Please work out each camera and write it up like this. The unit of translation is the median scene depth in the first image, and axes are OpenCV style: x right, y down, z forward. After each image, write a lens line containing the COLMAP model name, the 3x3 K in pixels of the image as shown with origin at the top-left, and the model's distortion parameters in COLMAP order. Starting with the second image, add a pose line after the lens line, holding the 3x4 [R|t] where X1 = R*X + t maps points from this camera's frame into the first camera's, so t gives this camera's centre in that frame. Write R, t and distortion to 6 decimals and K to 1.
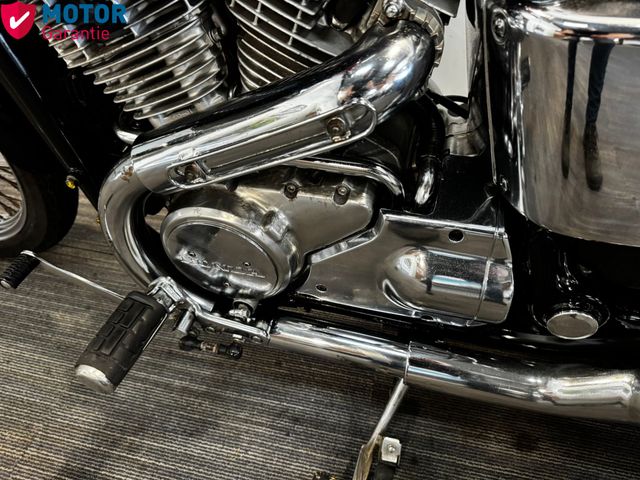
lens RADIAL K [[448.6, 0, 317.7], [0, 448.6, 241.4], [0, 0, 1]] dist [0.026627, -0.040937]
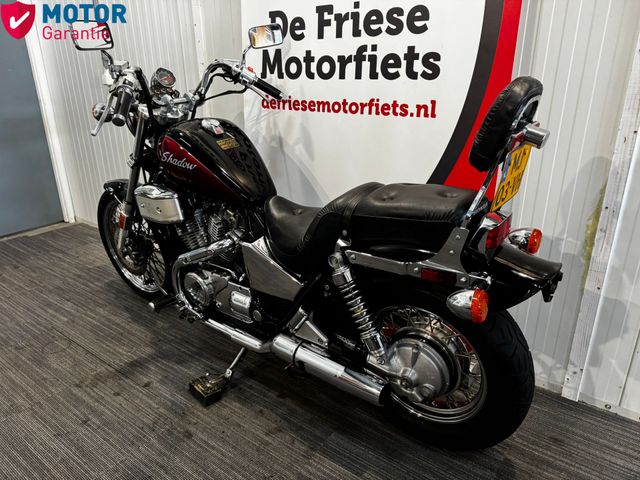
lens RADIAL K [[447.6, 0, 320.0], [0, 447.6, 240.0], [0, 0, 1]] dist [0.029789, 0.001074]
pose [[0.920214, 0.148591, -0.362114, 2.121414], [-0.280846, 0.895054, -0.346415, 0.707314], [0.272637, 0.420474, 0.865373, -2.190684]]
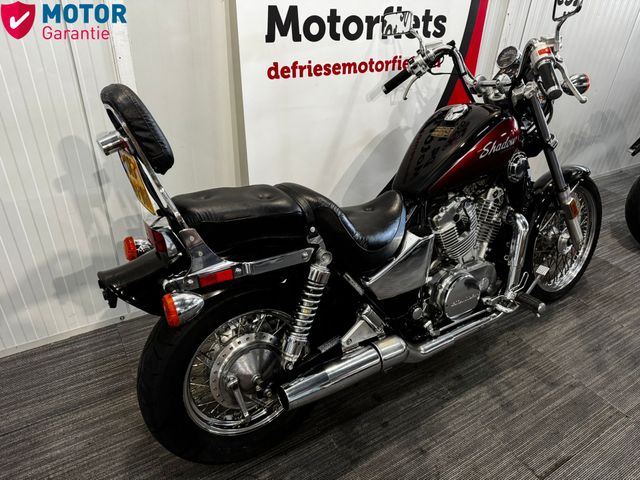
lens RADIAL K [[448.6, 0, 317.7], [0, 448.6, 241.4], [0, 0, 1]] dist [0.026627, -0.040937]
pose [[0.715369, -0.322690, 0.619772, -2.661311], [0.443713, 0.894979, -0.046174, -0.321353], [-0.539783, 0.308032, 0.783422, -1.720553]]
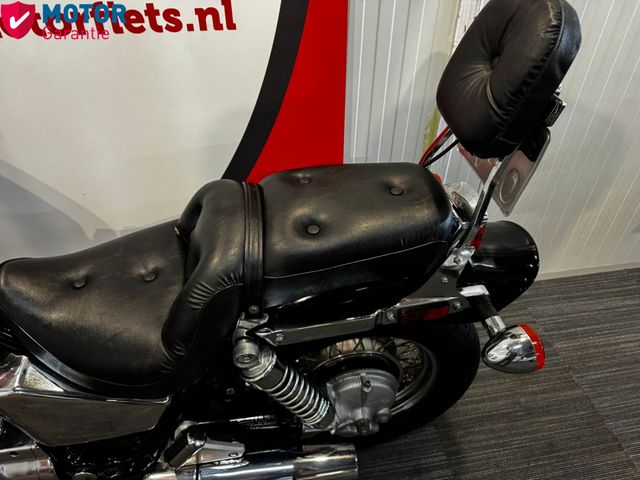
lens RADIAL K [[453.4, 0, 315.2], [0, 453.4, 238.1], [0, 0, 1]] dist [0.042867, -0.042780]
pose [[0.921471, -0.227447, 0.314894, 1.022550], [0.261604, 0.962616, -0.070235, -0.403525], [-0.287147, 0.147097, 0.946525, -1.307365]]
